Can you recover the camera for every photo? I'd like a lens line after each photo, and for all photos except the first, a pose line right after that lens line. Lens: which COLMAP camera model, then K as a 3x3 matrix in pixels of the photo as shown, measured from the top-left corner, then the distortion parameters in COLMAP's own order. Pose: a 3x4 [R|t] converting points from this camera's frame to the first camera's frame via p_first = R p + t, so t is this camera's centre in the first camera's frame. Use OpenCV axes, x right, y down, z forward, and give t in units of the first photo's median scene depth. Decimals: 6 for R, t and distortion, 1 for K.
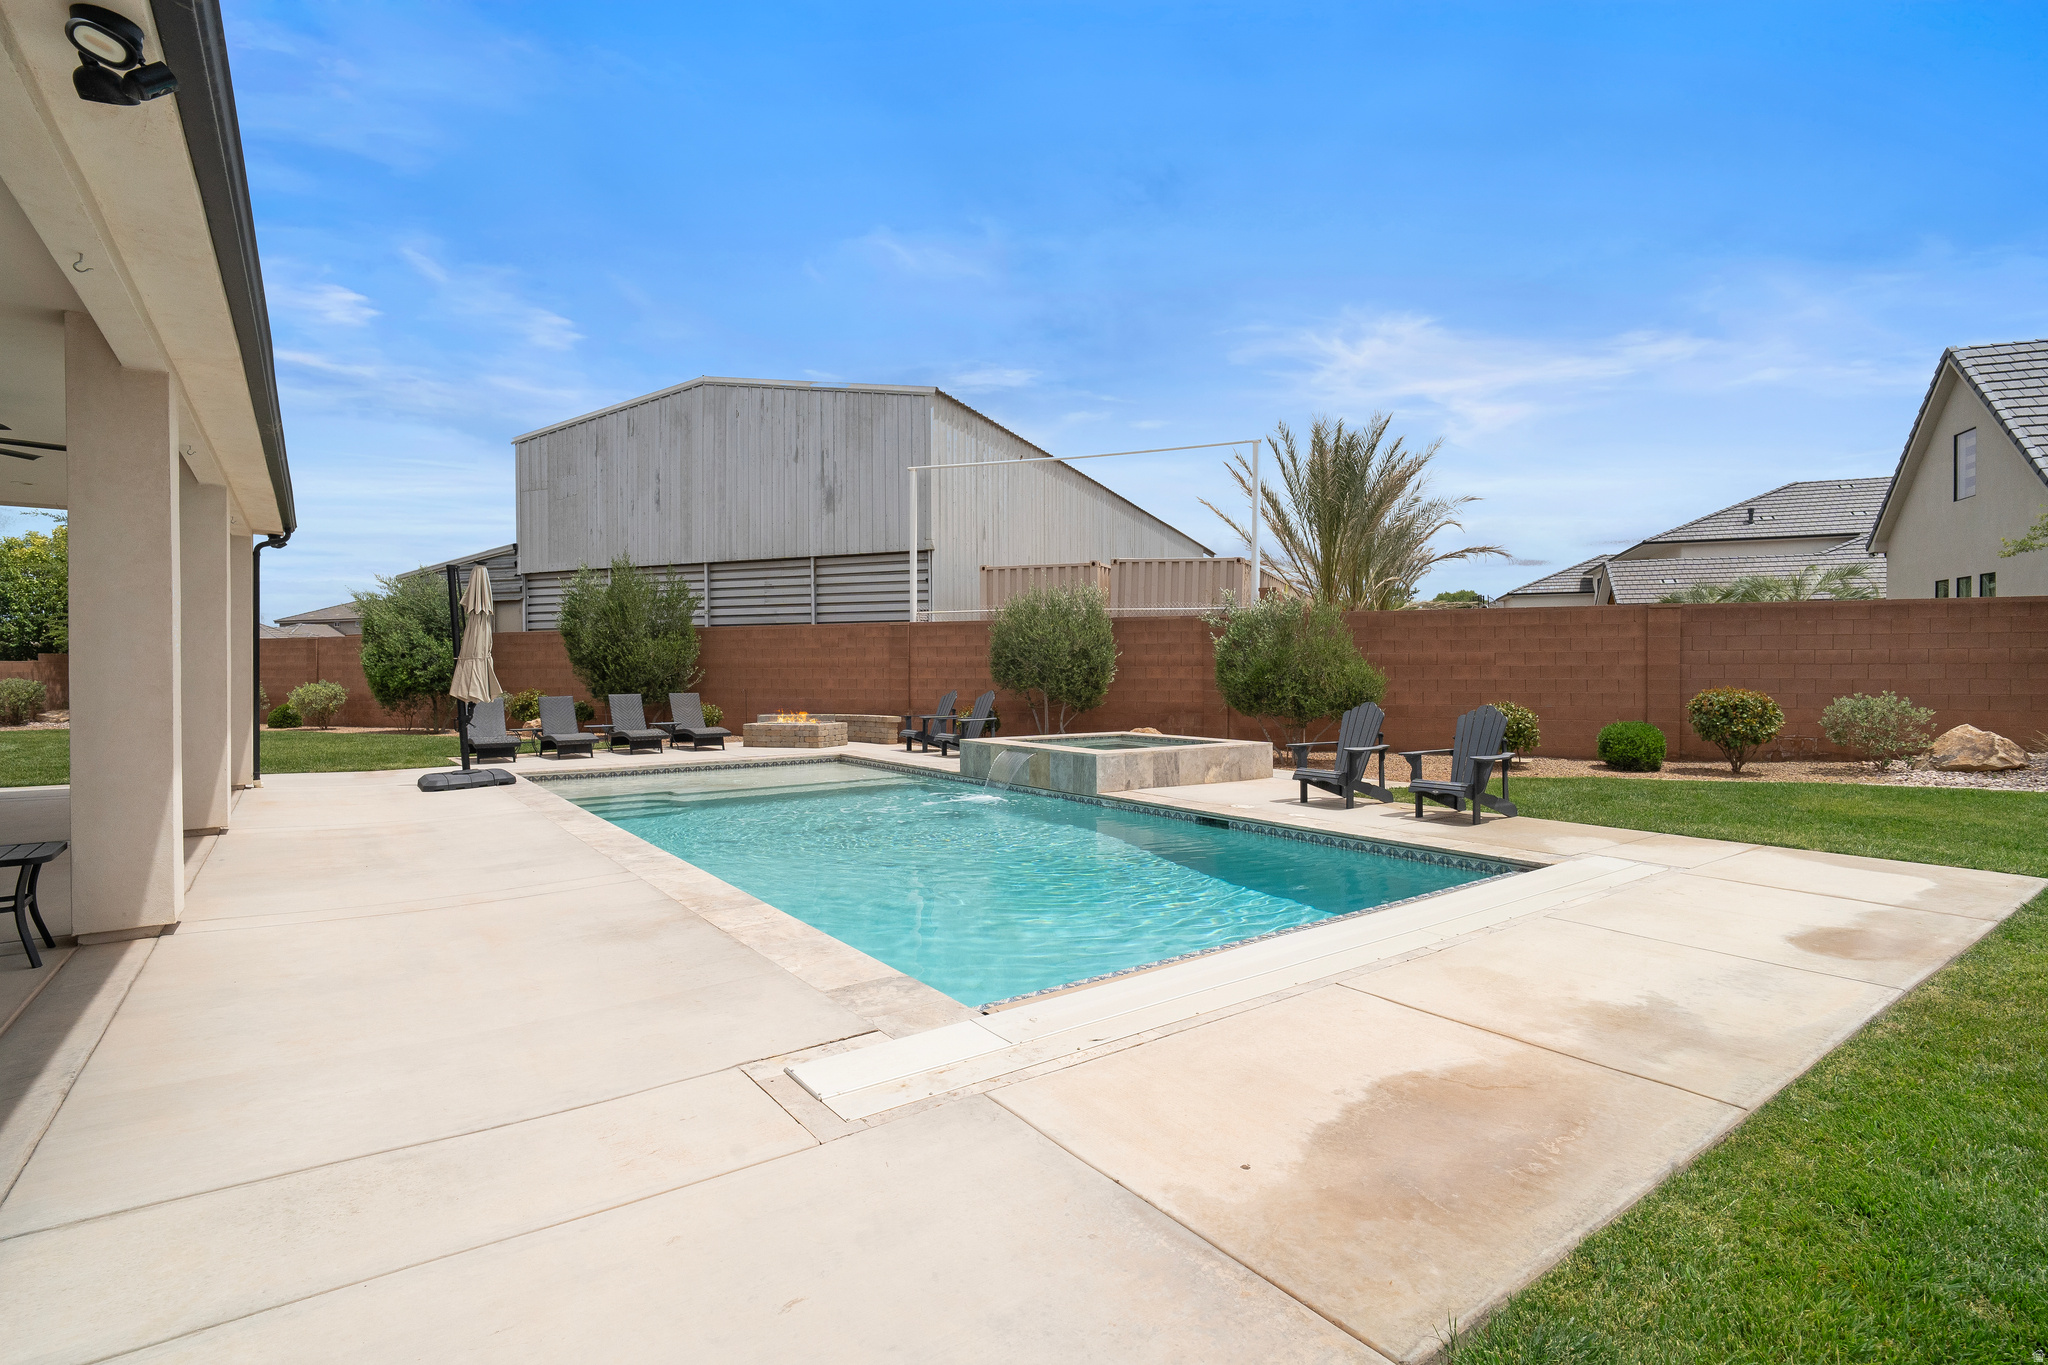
lens RADIAL K [[961.4, 0, 1027.0], [0, 961.4, 676.4], [0, 0, 1]] dist [0.009973, 0.003137]
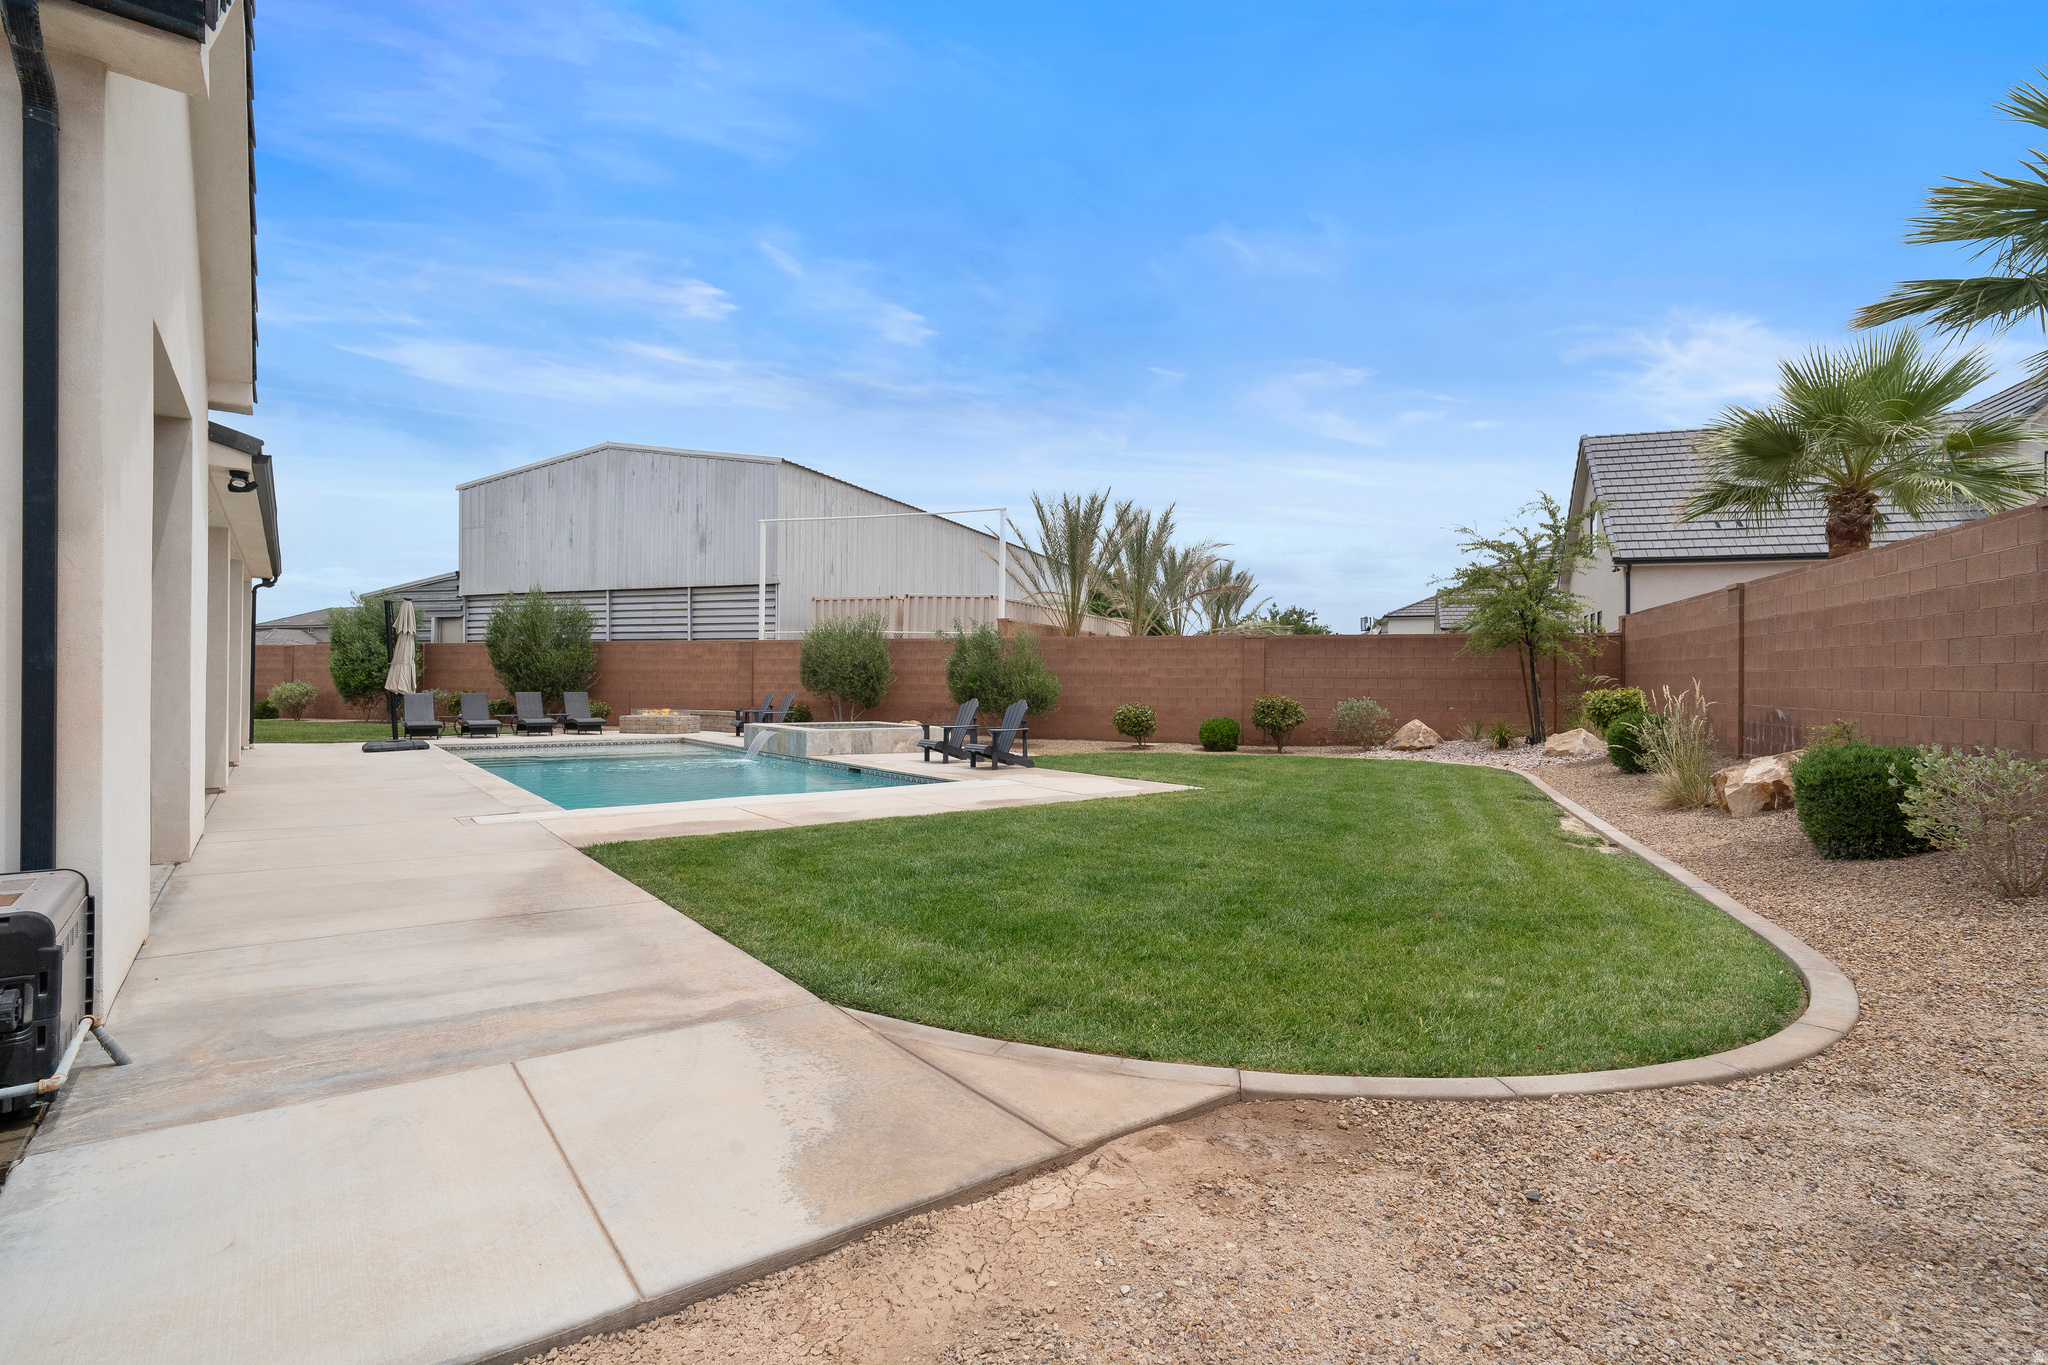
lens RADIAL K [[961.4, 0, 1019.8], [0, 961.4, 679.7], [0, 0, 1]] dist [0.009973, 0.003137]
pose [[0.999858, 0.011072, 0.012716, 0.217846], [-0.010958, 0.999900, -0.008989, 0.005304], [-0.012814, 0.008848, 0.999879, -0.301091]]
